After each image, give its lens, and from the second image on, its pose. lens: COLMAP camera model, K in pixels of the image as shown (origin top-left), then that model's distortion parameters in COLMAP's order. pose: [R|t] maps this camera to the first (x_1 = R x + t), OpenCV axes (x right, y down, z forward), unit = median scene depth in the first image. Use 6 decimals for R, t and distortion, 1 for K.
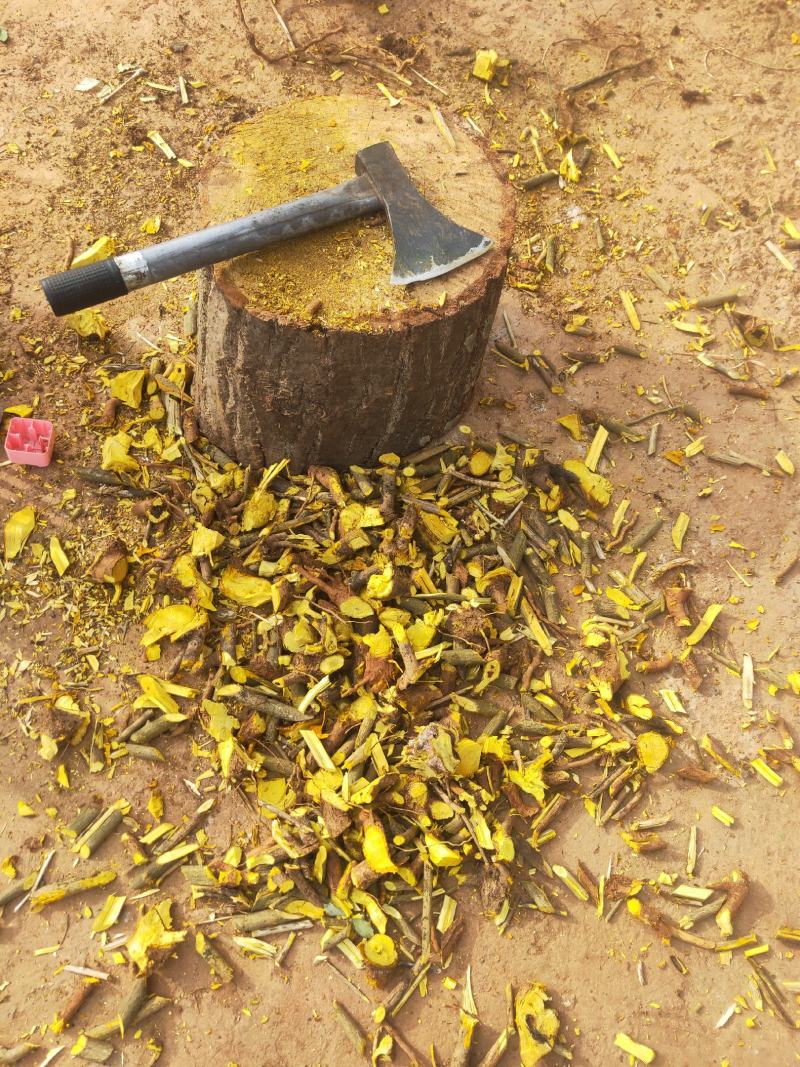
lens RADIAL K [[747.3, 0, 405.5], [0, 747.3, 518.7], [0, 0, 1]] dist [0.004379, -0.006365]
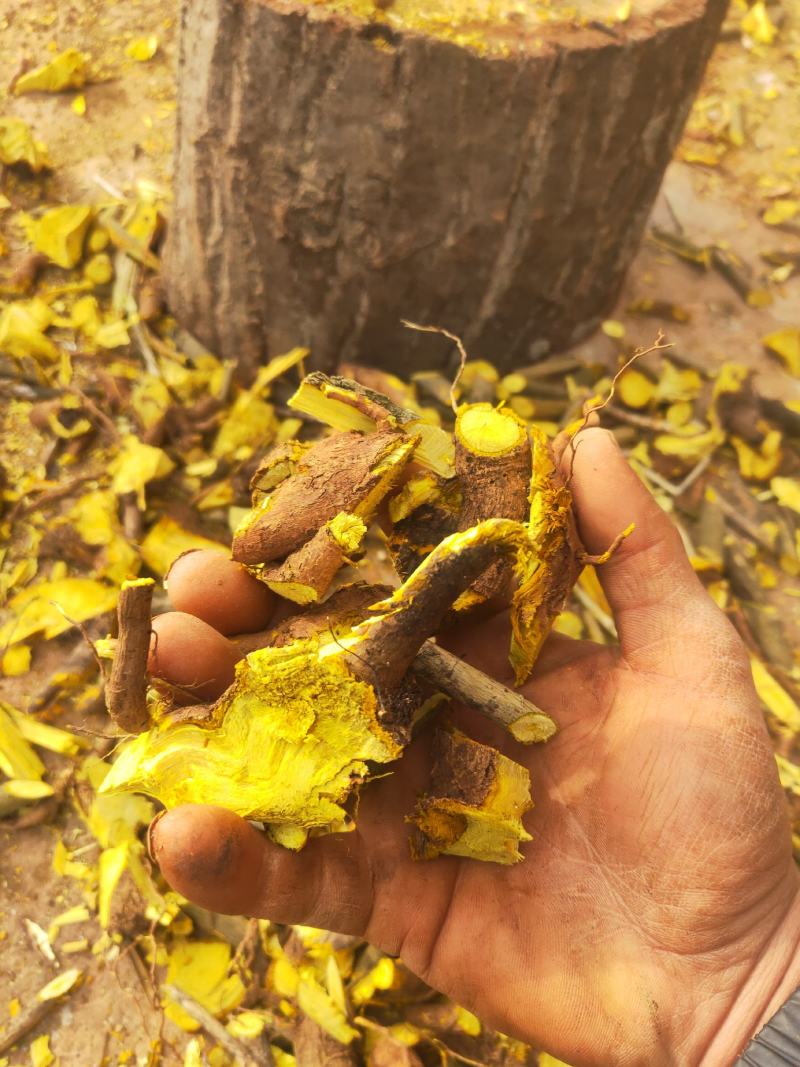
lens RADIAL K [[757.7, 0, 400.0], [0, 757.7, 533.5], [0, 0, 1]] dist [-0.004222, -0.002686]
pose [[0.995732, 0.078866, -0.047929, -0.045718], [-0.084307, 0.988593, -0.124803, 0.128089], [0.037539, 0.128311, 0.991023, 0.447937]]
